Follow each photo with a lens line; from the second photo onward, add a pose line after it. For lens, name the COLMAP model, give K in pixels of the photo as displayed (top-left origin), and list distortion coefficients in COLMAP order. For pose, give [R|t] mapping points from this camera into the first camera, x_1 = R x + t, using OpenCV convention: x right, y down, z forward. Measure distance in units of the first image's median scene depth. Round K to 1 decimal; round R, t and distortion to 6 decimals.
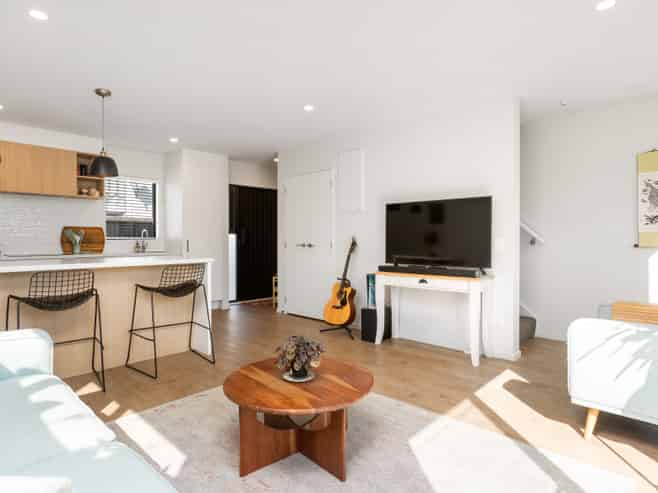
lens RADIAL K [[370.8, 0, 326.8], [0, 370.8, 244.9], [0, 0, 1]] dist [0.000626, -0.000381]
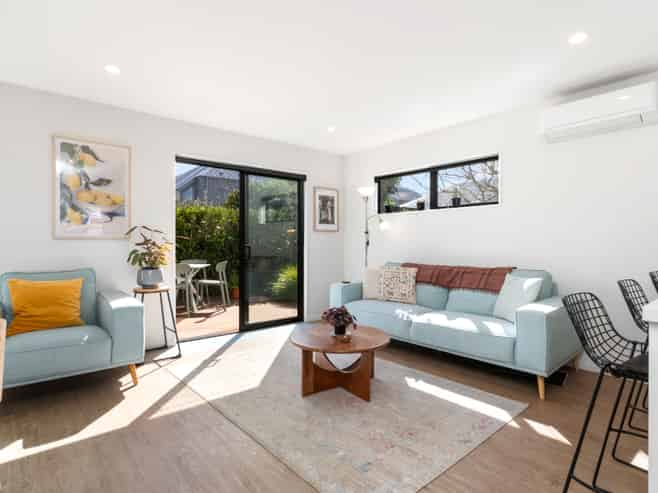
lens RADIAL K [[370.8, 0, 326.8], [0, 370.8, 244.9], [0, 0, 1]] dist [0.000626, -0.000381]
pose [[-0.995118, -0.002658, 0.098660, -0.093303], [-0.000575, 0.999776, 0.021139, -0.020870], [-0.098694, 0.020980, -0.994897, 1.268886]]
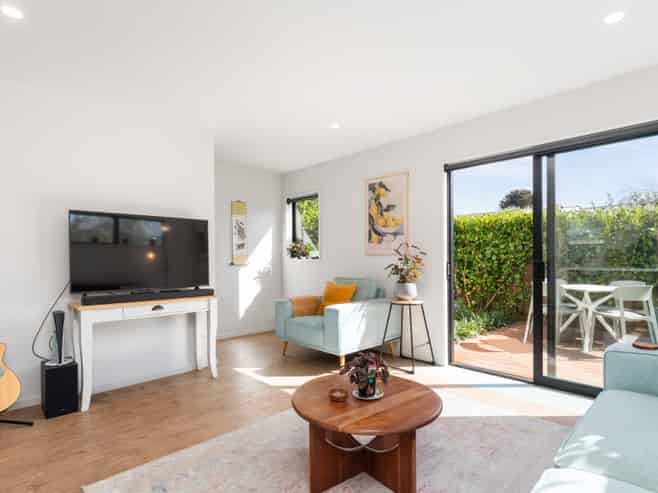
lens RADIAL K [[358.0, 0, 313.1], [0, 358.0, 257.1], [0, 0, 1]] dist [-0.000789, -0.000343]
pose [[0.070626, 0.005432, 0.997488, -0.538854], [0.022347, 0.999726, -0.007027, -0.006803], [-0.997252, 0.022787, 0.070486, 0.552761]]
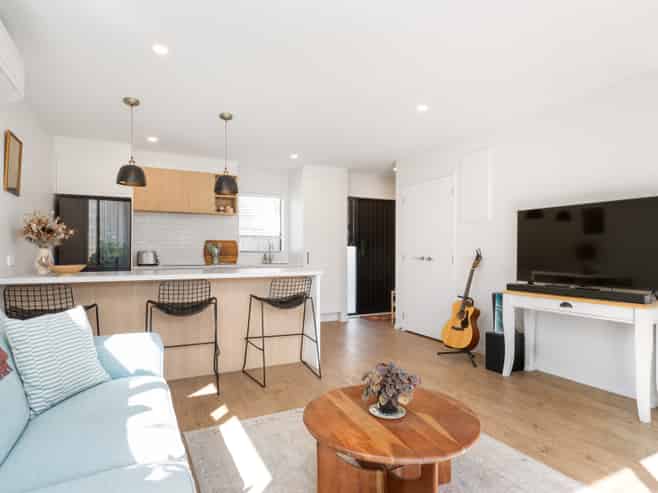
lens RADIAL K [[372.1, 0, 331.8], [0, 372.1, 253.8], [0, 0, 1]] dist [0.003426, -0.000411]
pose [[0.945325, 0.004138, -0.326105, 0.040601], [-0.007338, 0.999936, -0.008584, -0.001751], [0.326048, 0.010508, 0.945295, 0.065394]]
